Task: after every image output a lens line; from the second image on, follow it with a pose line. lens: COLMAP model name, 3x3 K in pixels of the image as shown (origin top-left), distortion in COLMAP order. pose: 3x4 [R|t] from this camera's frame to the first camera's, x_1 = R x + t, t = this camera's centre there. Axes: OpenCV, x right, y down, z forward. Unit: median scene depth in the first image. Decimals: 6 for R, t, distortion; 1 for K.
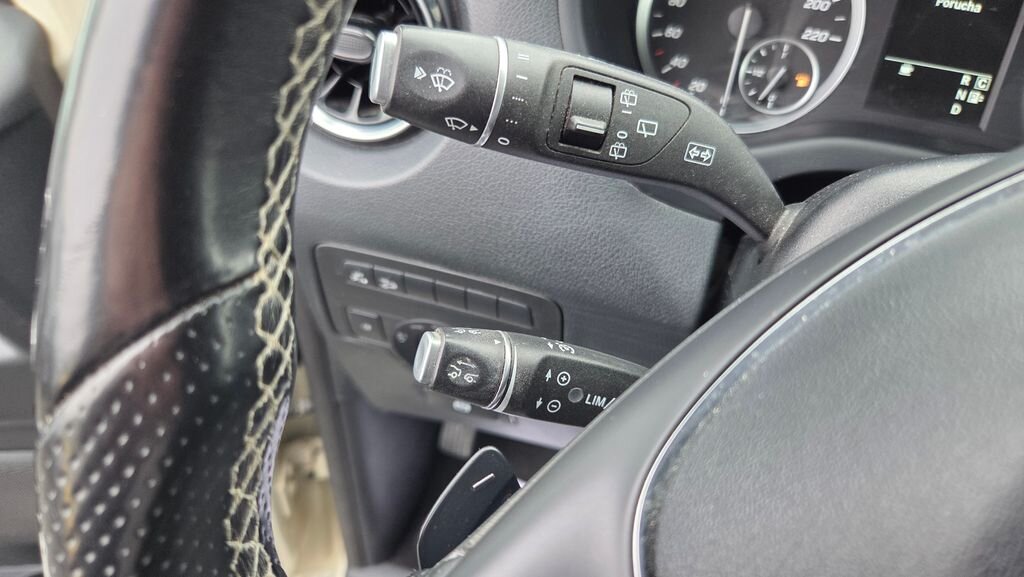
lens RADIAL K [[735.3, 0, 512.0], [0, 735.3, 288.5], [0, 0, 1]] dist [0.003936, 0.000258]
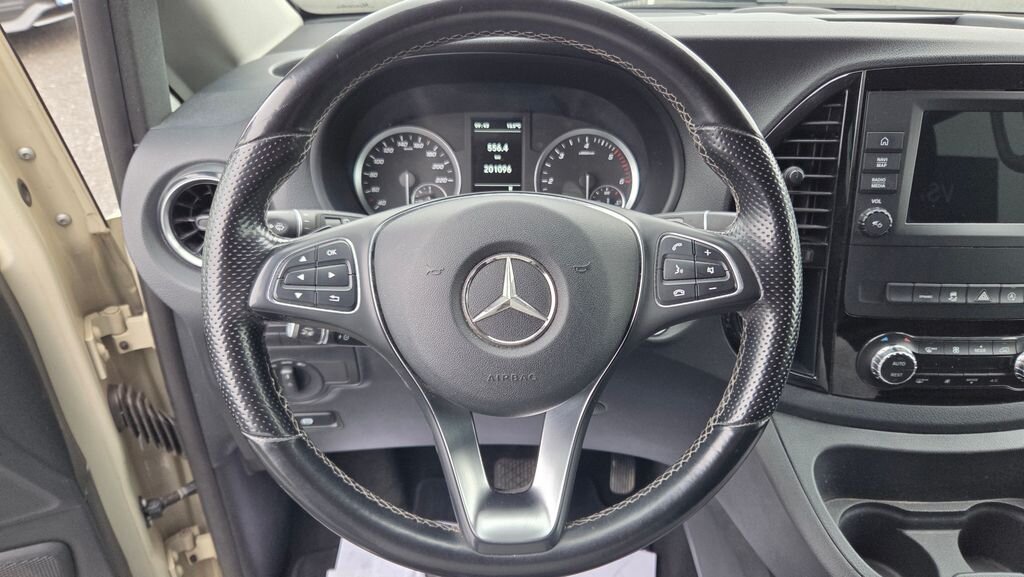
lens RADIAL K [[735.3, 0, 512.0], [0, 735.3, 288.5], [0, 0, 1]] dist [0.003936, 0.000258]
pose [[0.940138, -0.201022, 0.275192, -0.040852], [0.246209, 0.958961, -0.140621, 0.295547], [-0.235630, 0.199958, 0.951050, -0.976154]]
